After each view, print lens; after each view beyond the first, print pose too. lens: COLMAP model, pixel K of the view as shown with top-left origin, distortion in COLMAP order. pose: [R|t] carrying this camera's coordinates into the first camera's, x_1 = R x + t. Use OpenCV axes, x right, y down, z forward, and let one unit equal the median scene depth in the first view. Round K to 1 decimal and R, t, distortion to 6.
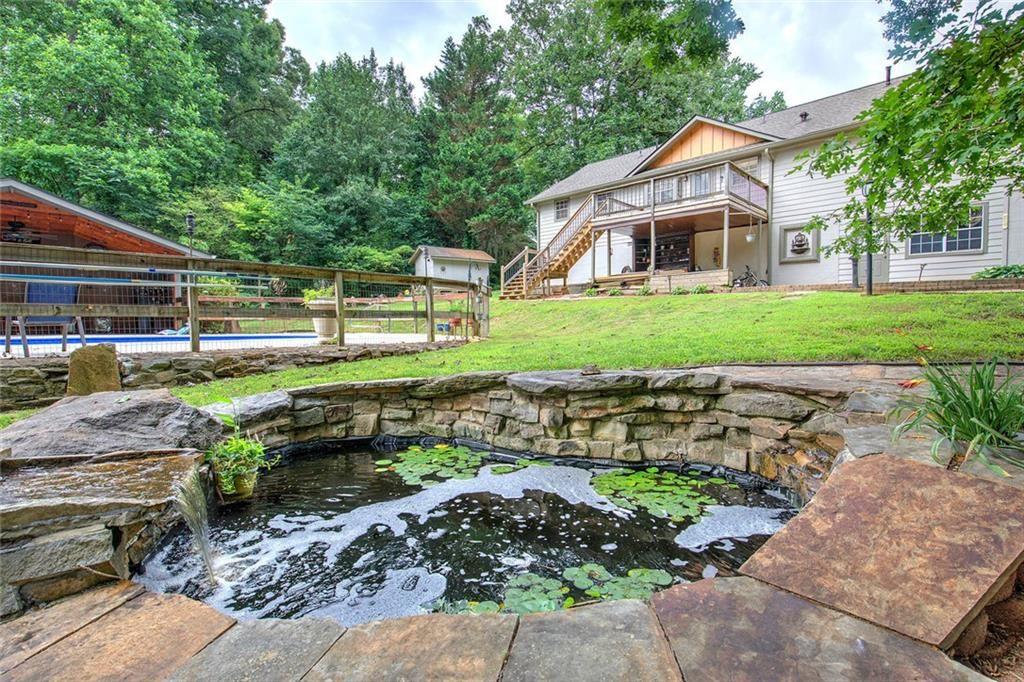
lens RADIAL K [[474.8, 0, 518.8], [0, 474.8, 340.8], [0, 0, 1]] dist [0.003227, -0.001947]
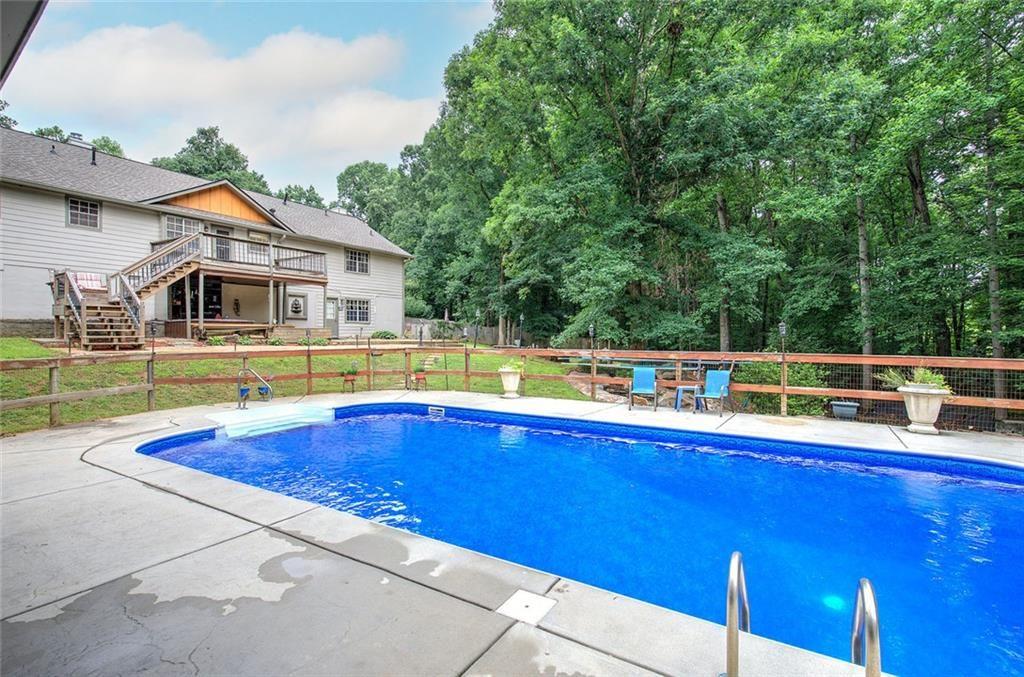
lens RADIAL K [[466.9, 0, 514.5], [0, 466.9, 334.8], [0, 0, 1]] dist [0.000348, 0.000275]
pose [[-0.205925, 0.000247, 0.978568, -0.721532], [0.044363, 0.998974, 0.009083, -0.079078], [-0.977562, 0.045283, -0.205725, 0.504024]]
